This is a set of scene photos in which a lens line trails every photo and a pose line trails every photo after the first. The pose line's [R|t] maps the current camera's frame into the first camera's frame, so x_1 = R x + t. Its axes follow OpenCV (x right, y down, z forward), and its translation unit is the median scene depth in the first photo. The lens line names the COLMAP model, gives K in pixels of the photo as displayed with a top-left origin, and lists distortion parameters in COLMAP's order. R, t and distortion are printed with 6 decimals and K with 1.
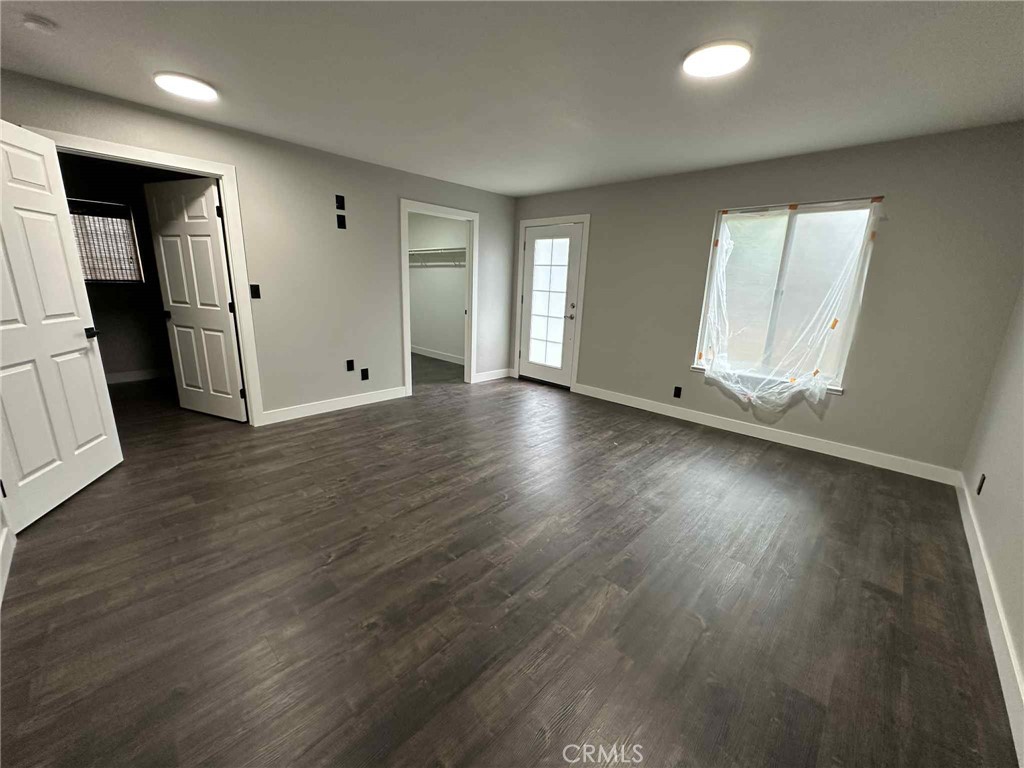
lens RADIAL K [[407.6, 0, 510.9], [0, 407.6, 382.8], [0, 0, 1]] dist [-0.000780, 0.000744]
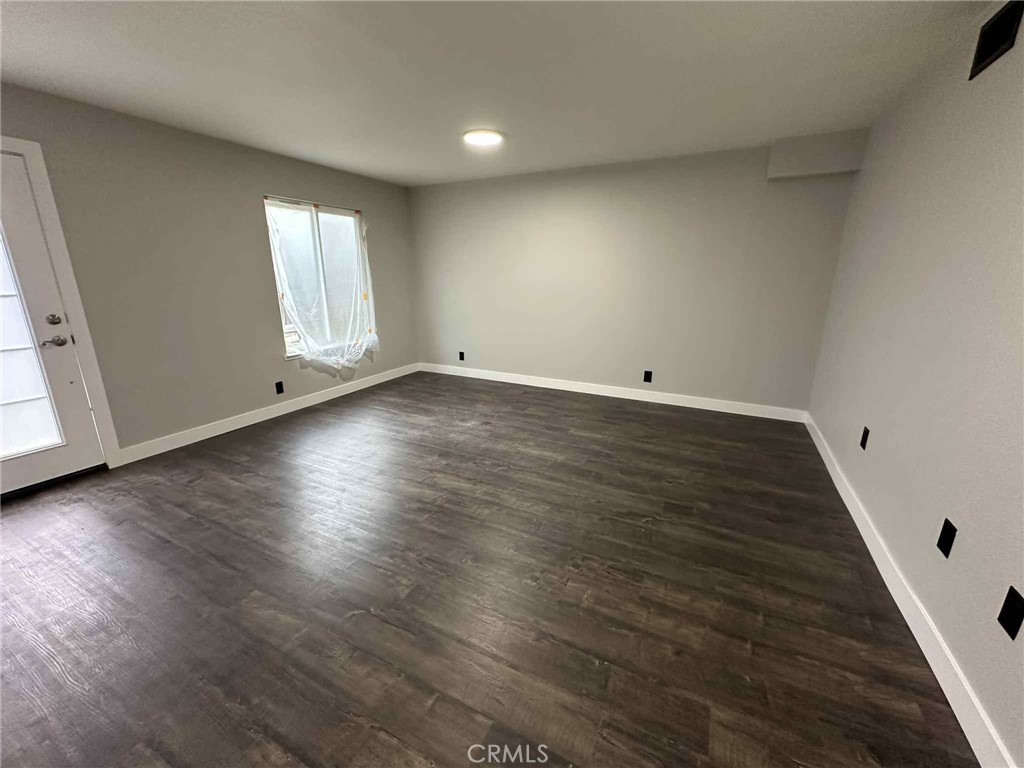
lens RADIAL K [[407.6, 0, 510.9], [0, 407.6, 382.8], [0, 0, 1]] dist [-0.000780, 0.000744]
pose [[-0.281200, -0.285997, 0.916042, -0.761409], [0.220495, 0.909765, 0.351723, -0.254428], [-0.933975, 0.300887, -0.192765, 0.865933]]
